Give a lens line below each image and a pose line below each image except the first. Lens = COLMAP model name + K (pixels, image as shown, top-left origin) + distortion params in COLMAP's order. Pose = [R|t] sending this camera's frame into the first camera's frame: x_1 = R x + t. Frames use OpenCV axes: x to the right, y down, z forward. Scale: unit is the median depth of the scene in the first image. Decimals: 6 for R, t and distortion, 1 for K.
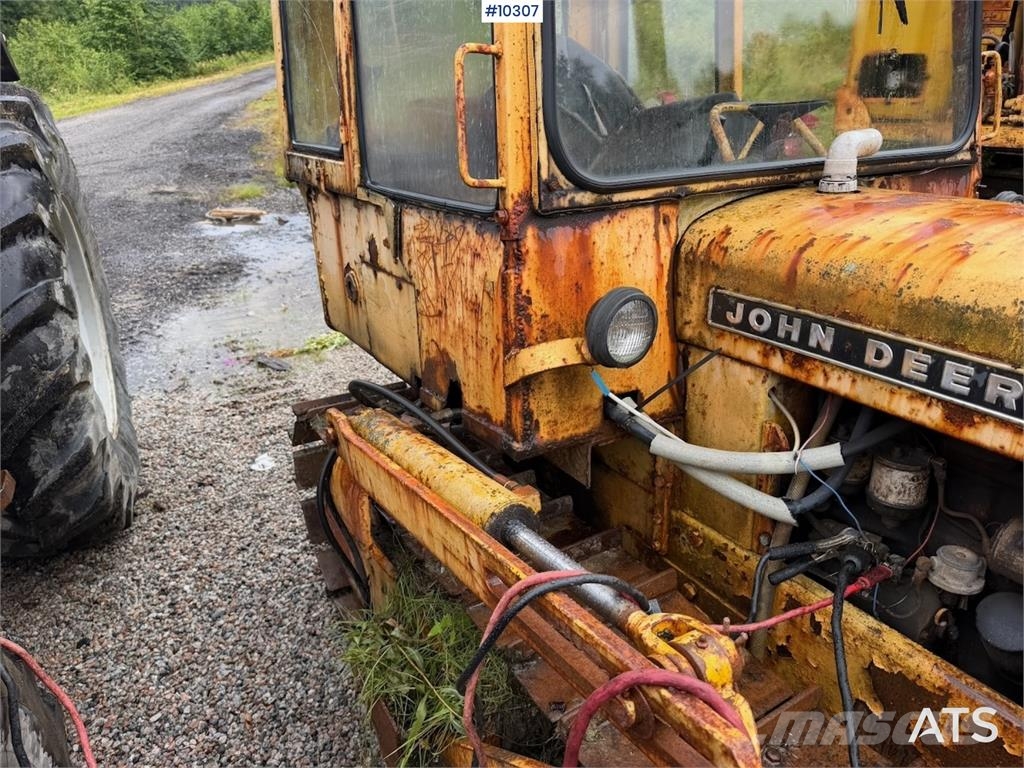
lens RADIAL K [[721.3, 0, 512.3], [0, 721.3, 391.2], [0, 0, 1]] dist [0.035095, -0.048519]
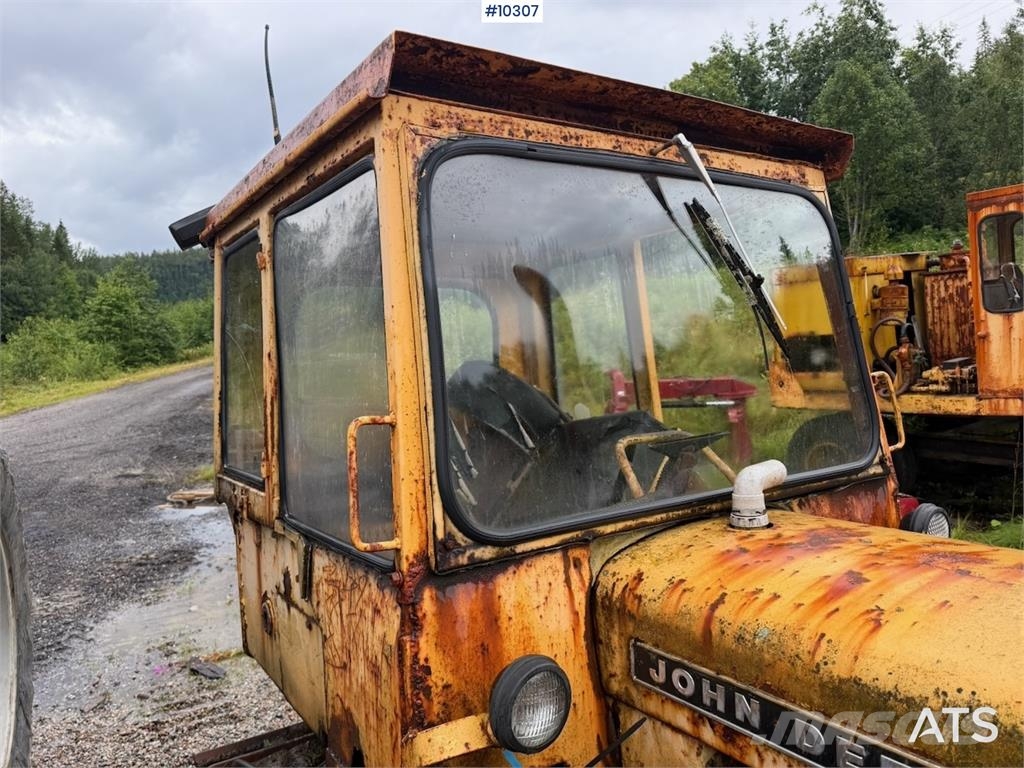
lens RADIAL K [[721.3, 0, 501.3], [0, 721.3, 379.7], [0, 0, 1]] dist [0.035095, -0.048519]
pose [[0.999024, -0.032463, 0.029943, 0.071922], [0.041056, 0.932505, -0.358816, -0.097843], [-0.016274, 0.359695, 0.932928, 0.012507]]
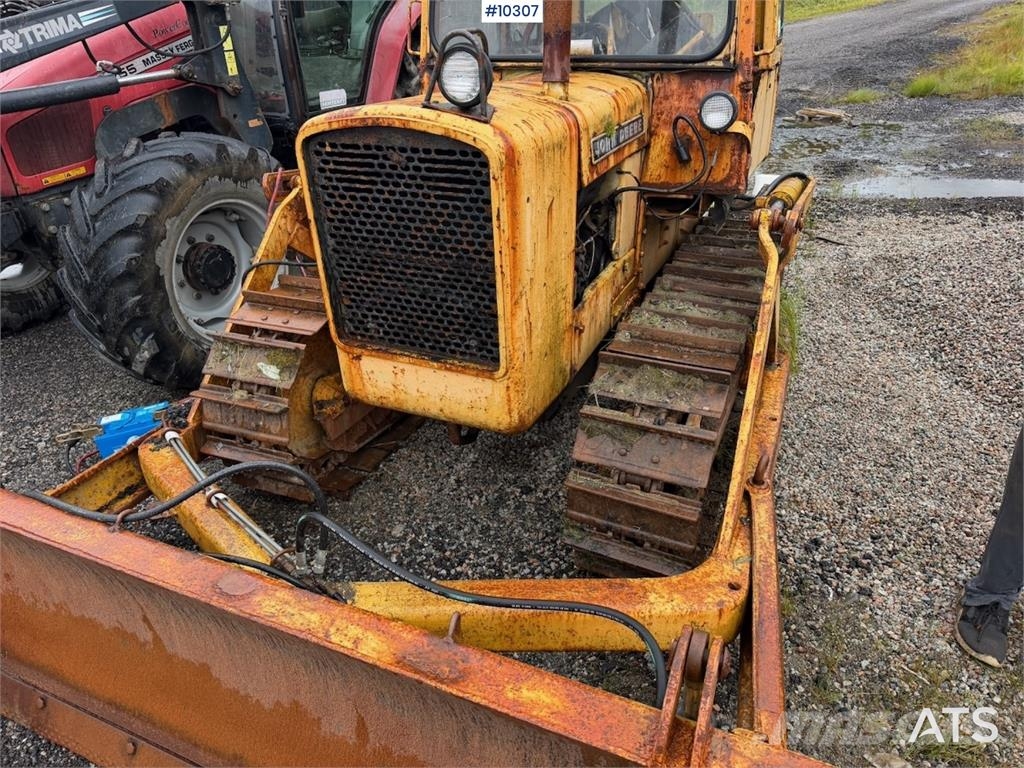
lens RADIAL K [[721.3, 0, 511.1], [0, 721.3, 381.1], [0, 0, 1]] dist [0.035095, -0.048519]
pose [[0.579016, 0.378191, -0.722296, 1.695714], [-0.302501, 0.922326, 0.240431, 0.044202], [0.757122, 0.079282, 0.648445, -0.225400]]
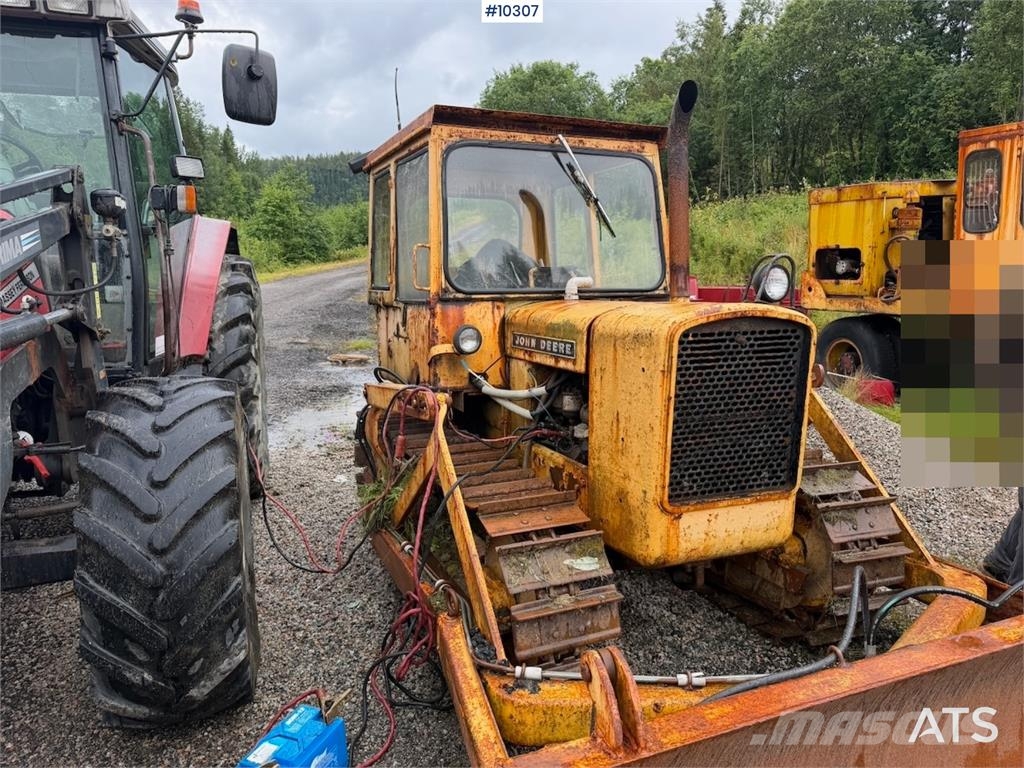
lens RADIAL K [[721.3, 0, 508.6], [0, 721.3, 382.0], [0, 0, 1]] dist [0.035095, -0.048519]
pose [[0.989054, 0.036469, -0.142974, 0.490017], [-0.070529, 0.967960, -0.240997, 0.495942], [0.129604, 0.248443, 0.959937, -1.080035]]
